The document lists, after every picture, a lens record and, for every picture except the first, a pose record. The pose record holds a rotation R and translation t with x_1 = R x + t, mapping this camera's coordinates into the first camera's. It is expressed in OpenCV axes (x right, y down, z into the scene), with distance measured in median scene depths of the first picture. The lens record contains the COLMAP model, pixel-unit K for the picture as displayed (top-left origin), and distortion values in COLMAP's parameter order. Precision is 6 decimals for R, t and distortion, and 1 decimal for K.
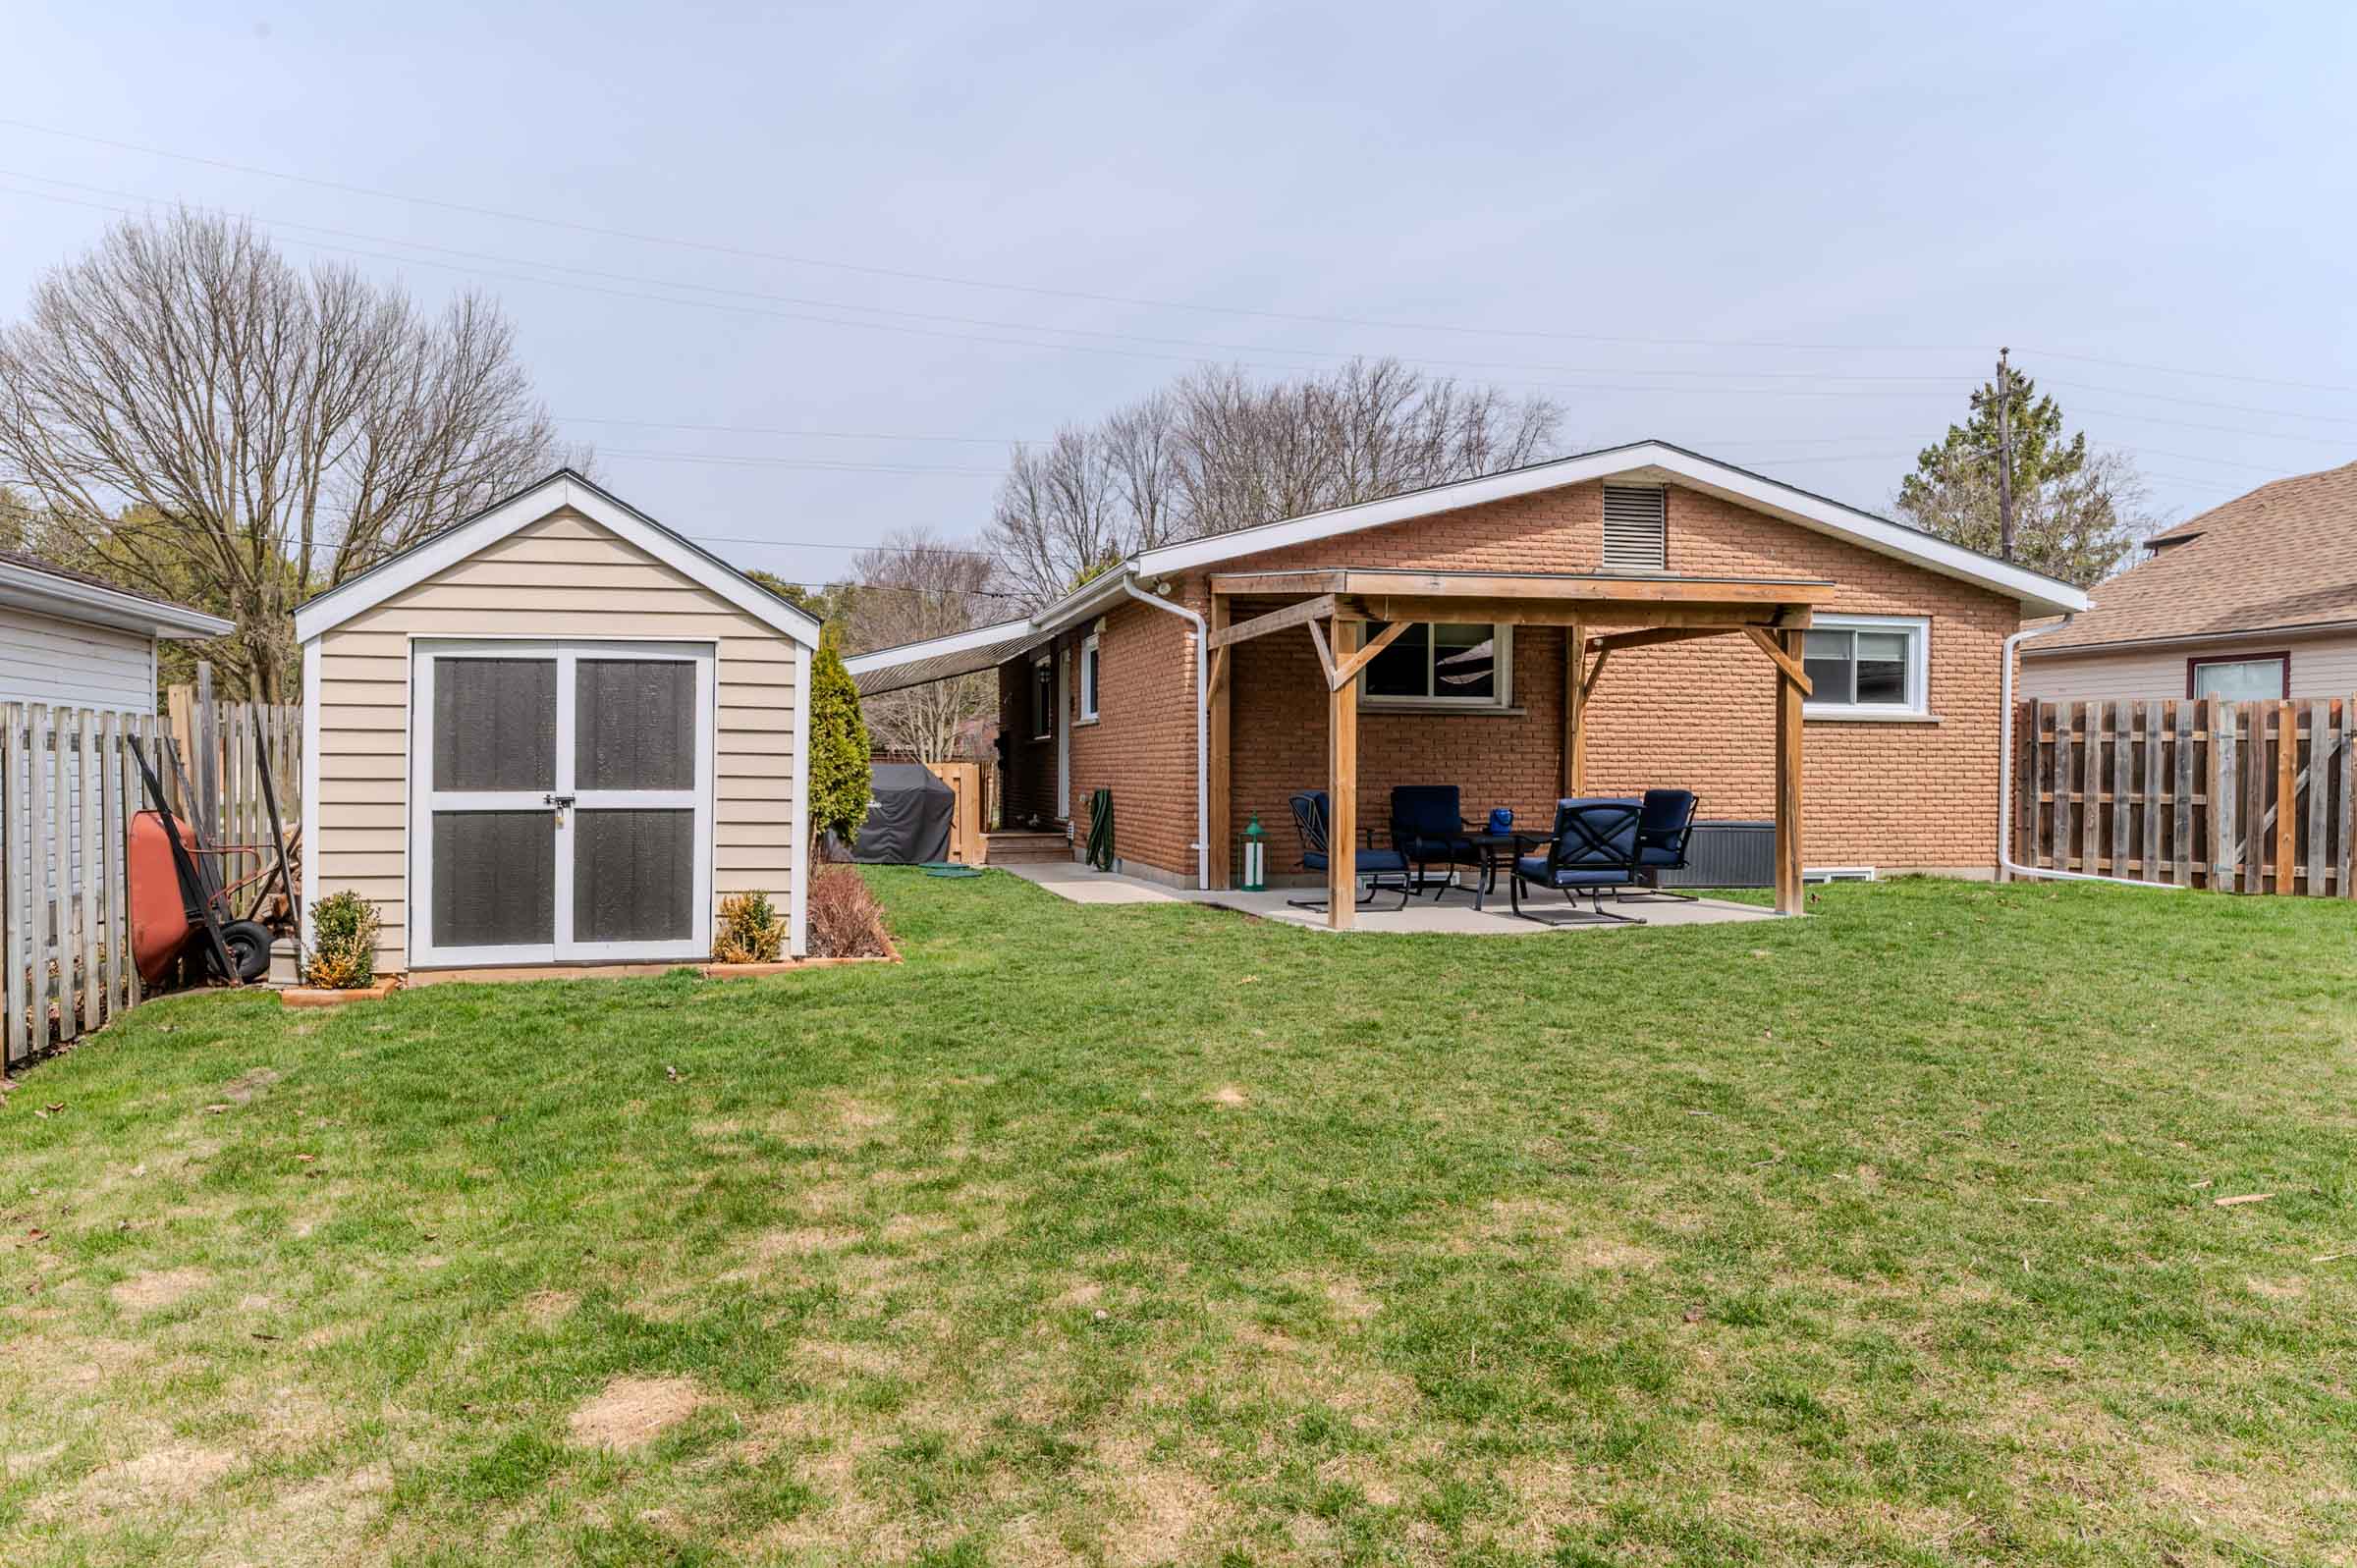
lens RADIAL K [[1540.0, 0, 1178.5], [0, 1540.0, 784.0], [0, 0, 1]] dist [0.004836, 0.002864]
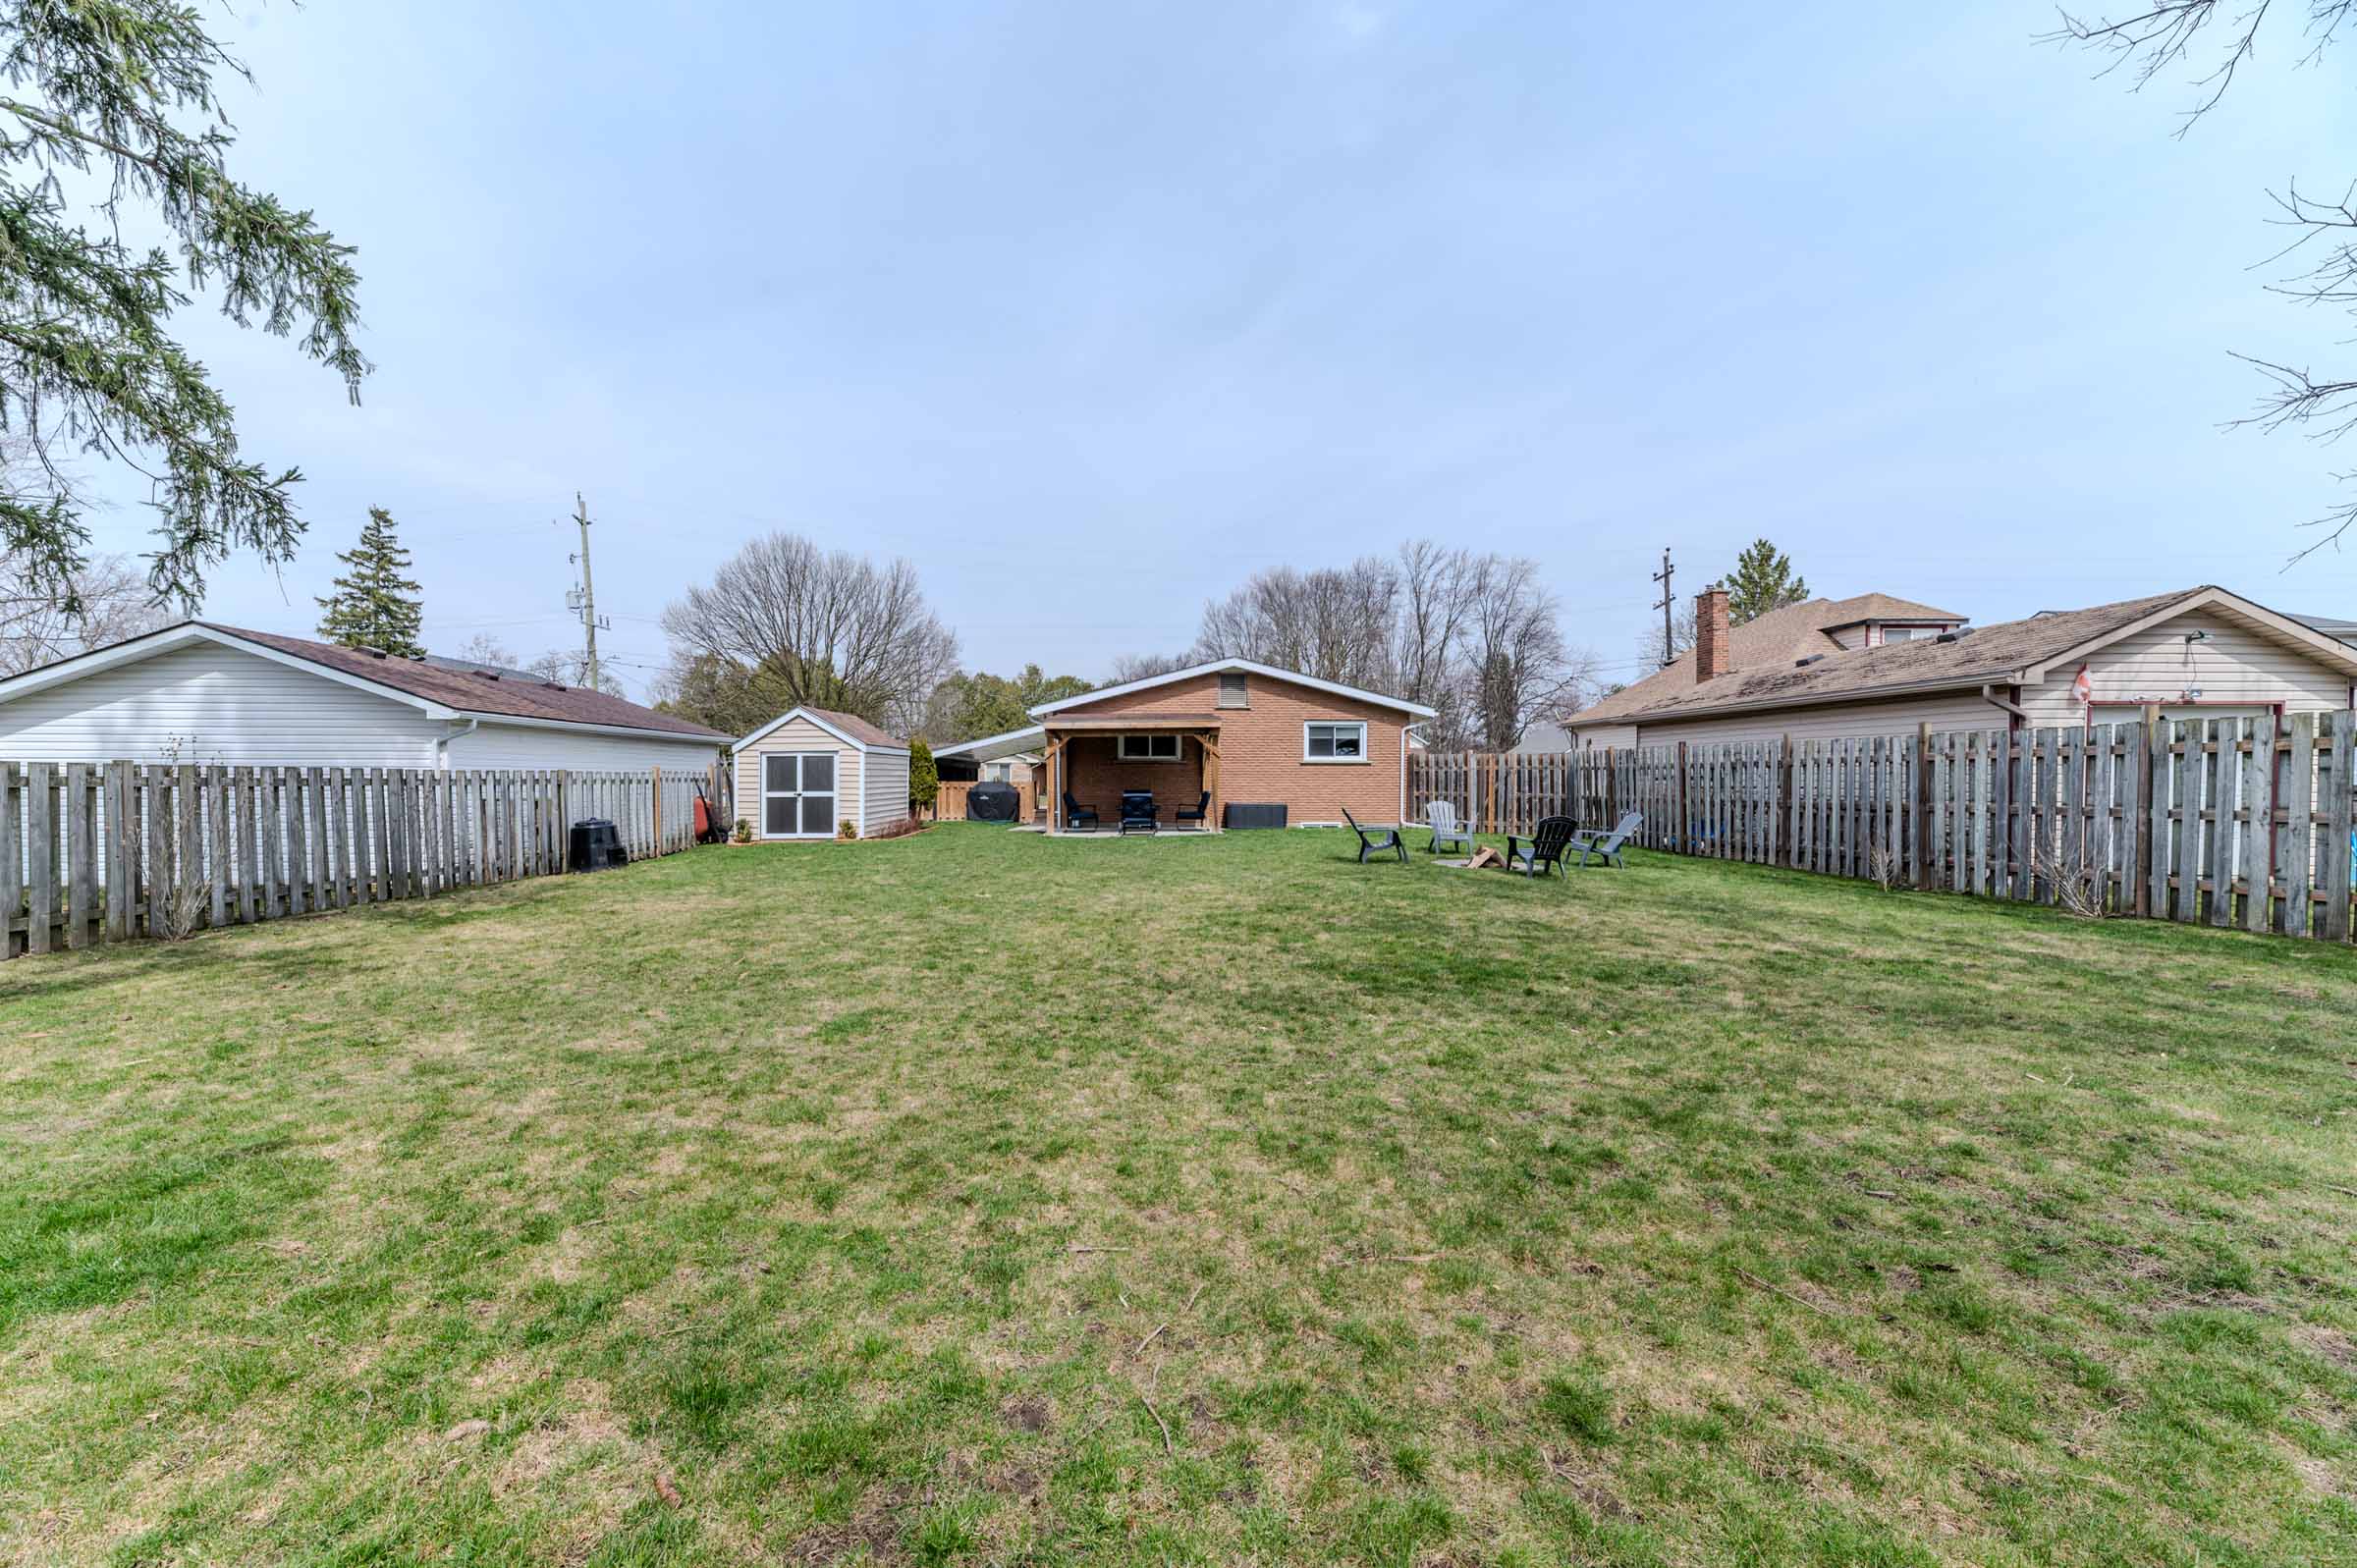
lens RADIAL K [[945.4, 0, 1178.5], [0, 945.4, 784.0], [0, 0, 1]] dist [-0.000290, 0.000327]
pose [[0.979599, -0.003978, -0.200921, 0.496718], [0.002918, 0.999980, -0.005570, 0.000582], [0.200939, 0.004870, 0.979592, -0.544201]]
